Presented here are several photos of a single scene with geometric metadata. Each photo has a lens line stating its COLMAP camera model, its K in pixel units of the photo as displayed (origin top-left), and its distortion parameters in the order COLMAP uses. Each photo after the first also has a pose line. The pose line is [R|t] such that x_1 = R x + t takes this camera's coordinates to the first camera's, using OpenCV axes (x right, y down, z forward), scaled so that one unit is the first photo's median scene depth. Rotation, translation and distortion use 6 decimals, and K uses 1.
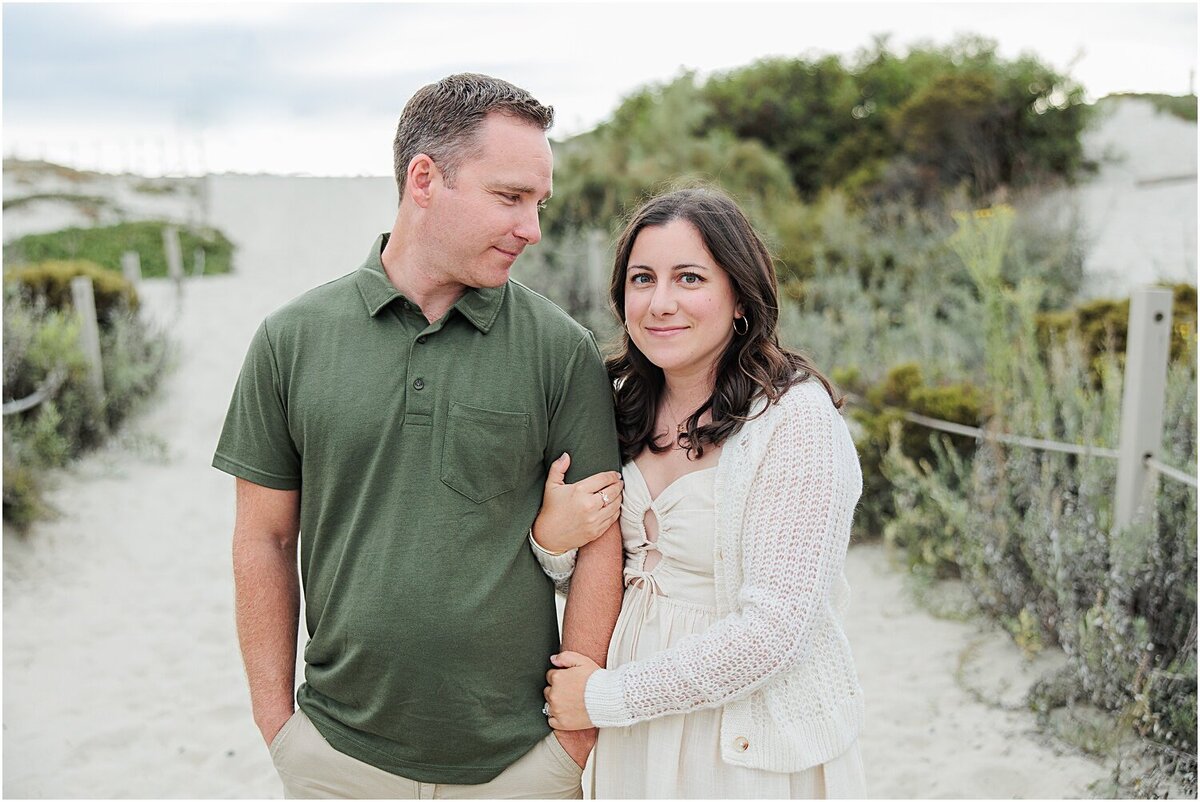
lens RADIAL K [[1392.7, 0, 561.7], [0, 1392.7, 402.2], [0, 0, 1]] dist [0.004312, -0.016732]
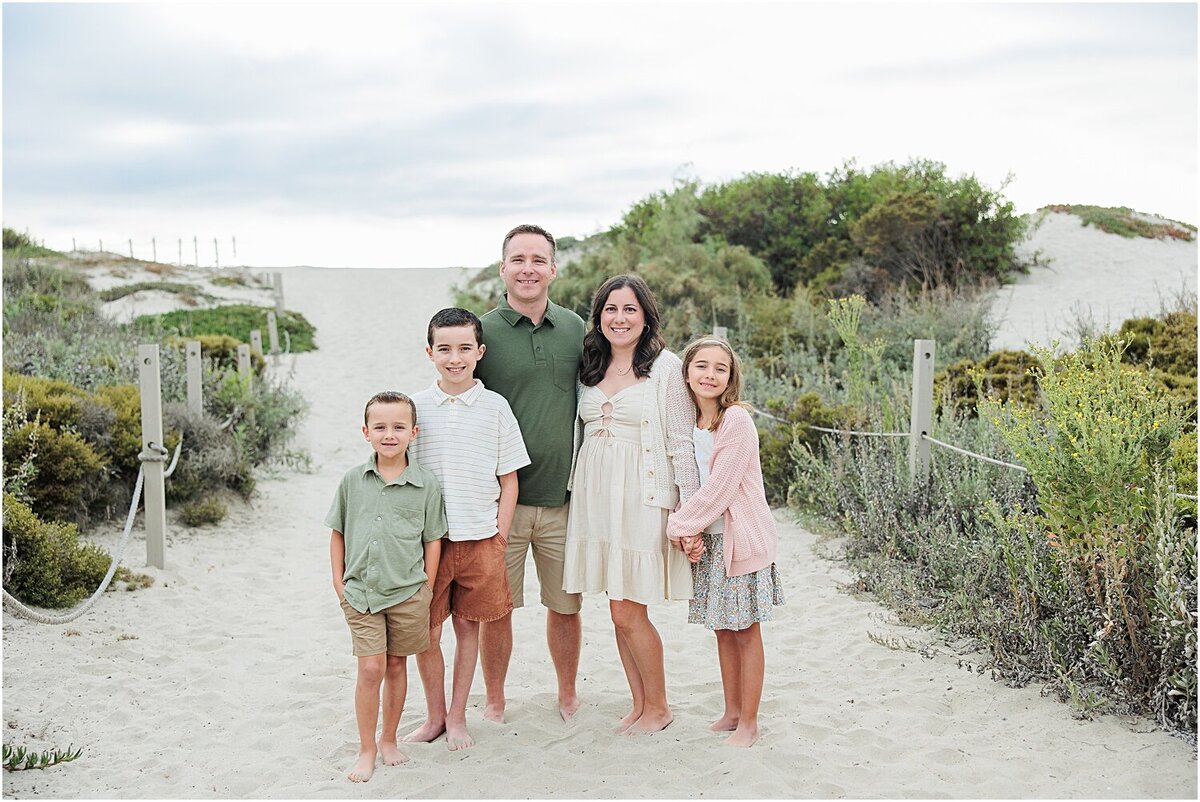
lens RADIAL K [[1321.8, 0, 600.0], [0, 1321.8, 401.0], [0, 0, 1]] dist [-0.007129, -0.004881]
pose [[0.999797, 0.006535, 0.019047, -0.005971], [-0.005312, 0.997964, -0.063556, 0.022724], [-0.019424, 0.063442, 0.997796, -0.145181]]
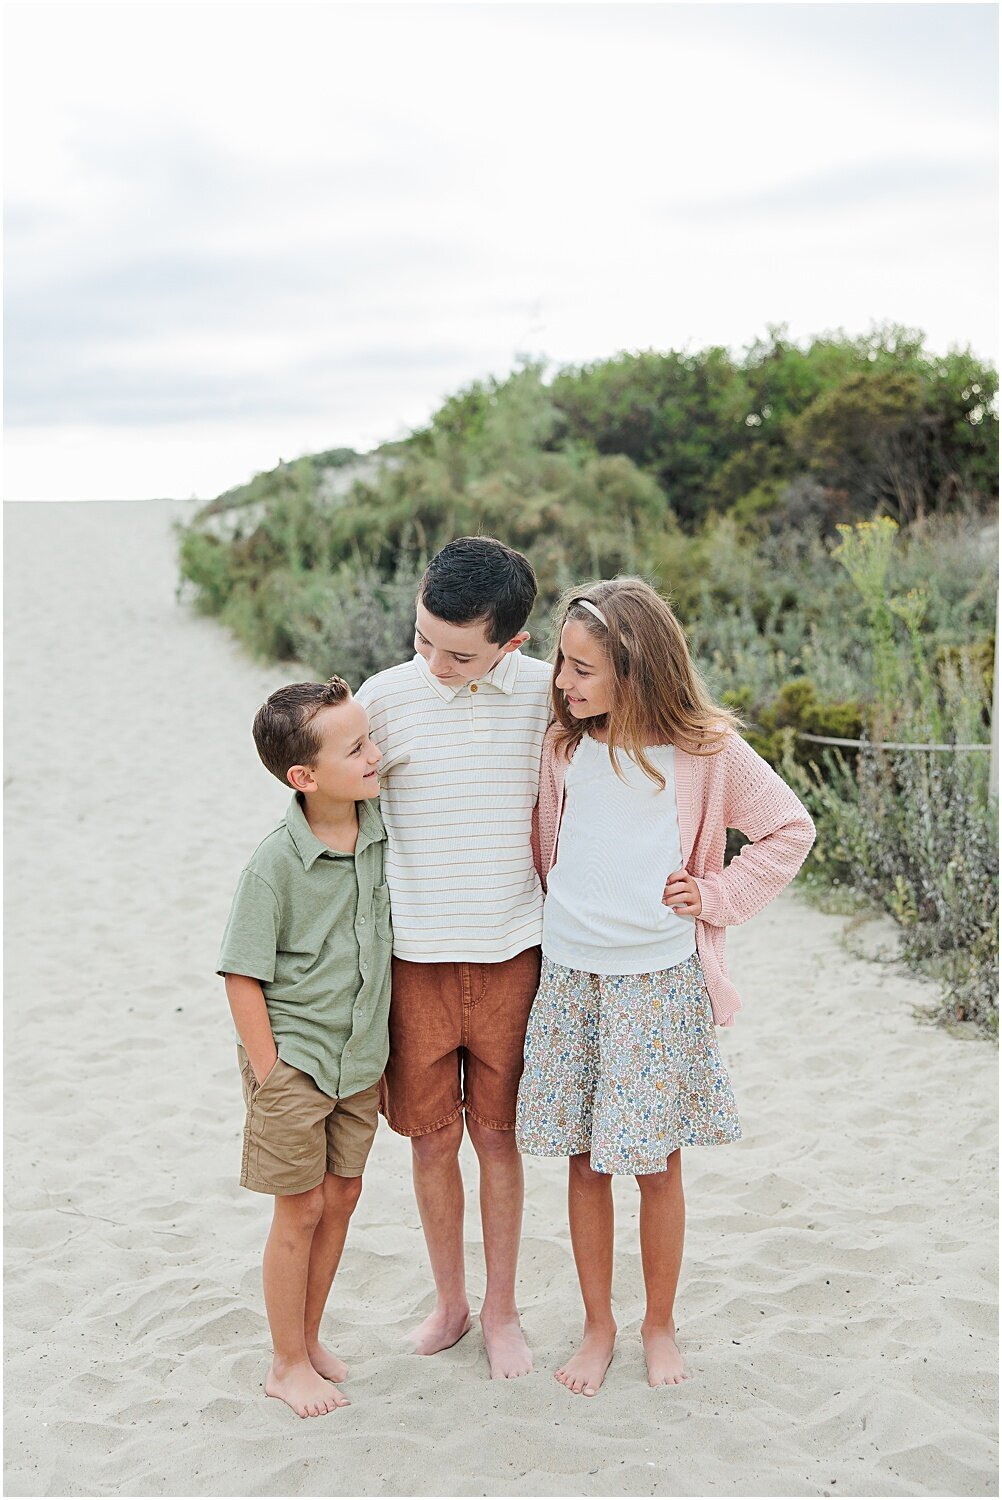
lens RADIAL K [[1959.5, 0, 501.0], [0, 1959.5, 750.0], [0, 0, 1]] dist [-0.012888, -0.003400]
pose [[0.996843, -0.006748, 0.079114, -0.019944], [0.009612, 0.999310, -0.035867, 0.019611], [-0.078817, 0.036514, 0.996220, -0.100254]]
